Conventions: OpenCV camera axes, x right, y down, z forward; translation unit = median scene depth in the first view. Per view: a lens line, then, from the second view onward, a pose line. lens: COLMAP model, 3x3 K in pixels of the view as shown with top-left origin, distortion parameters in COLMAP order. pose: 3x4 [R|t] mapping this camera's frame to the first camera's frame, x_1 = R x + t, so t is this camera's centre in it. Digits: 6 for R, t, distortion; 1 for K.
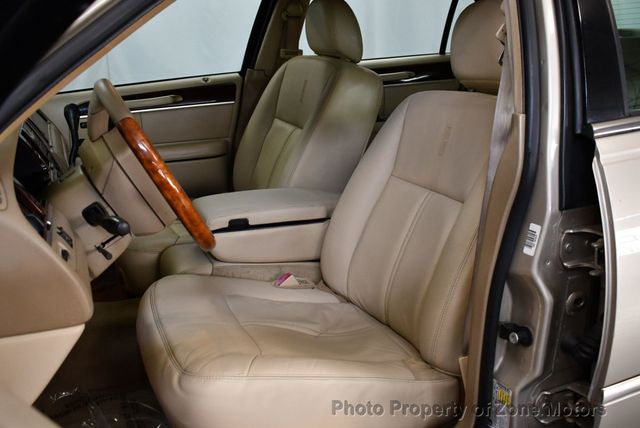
lens RADIAL K [[641.1, 0, 320.0], [0, 641.1, 214.0], [0, 0, 1]] dist [-0.098224, -0.002498]
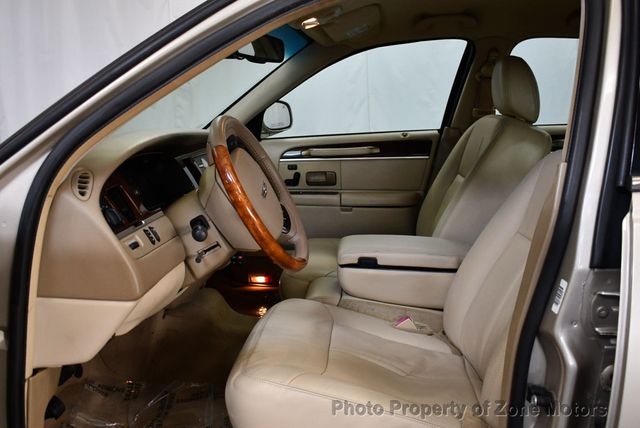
lens RADIAL K [[630.1, 0, 320.0], [0, 630.1, 214.0], [0, 0, 1]] dist [-0.110048, -0.016471]
pose [[0.894630, 0.096936, -0.436165, 0.251920], [-0.141158, 0.987505, -0.070065, 0.021357], [0.423923, 0.124251, 0.897135, 0.017886]]
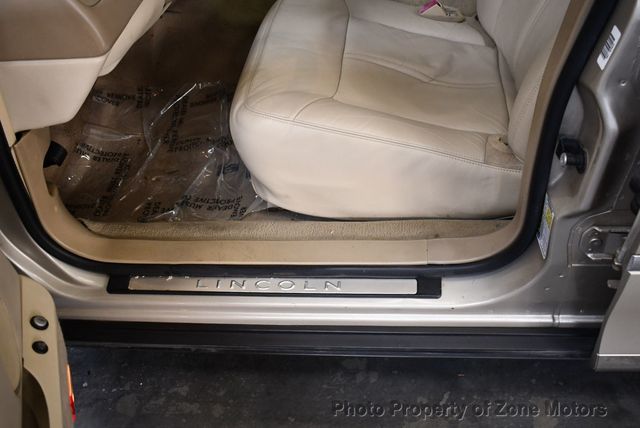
lens RADIAL K [[641.1, 0, 320.0], [0, 641.1, 214.0], [0, 0, 1]] dist [-0.098224, -0.002498]
pose [[0.878969, 0.289896, -0.378648, 0.230729], [-0.066110, 0.860419, 0.505280, -0.085430], [0.472275, -0.419093, 0.775447, 0.125031]]
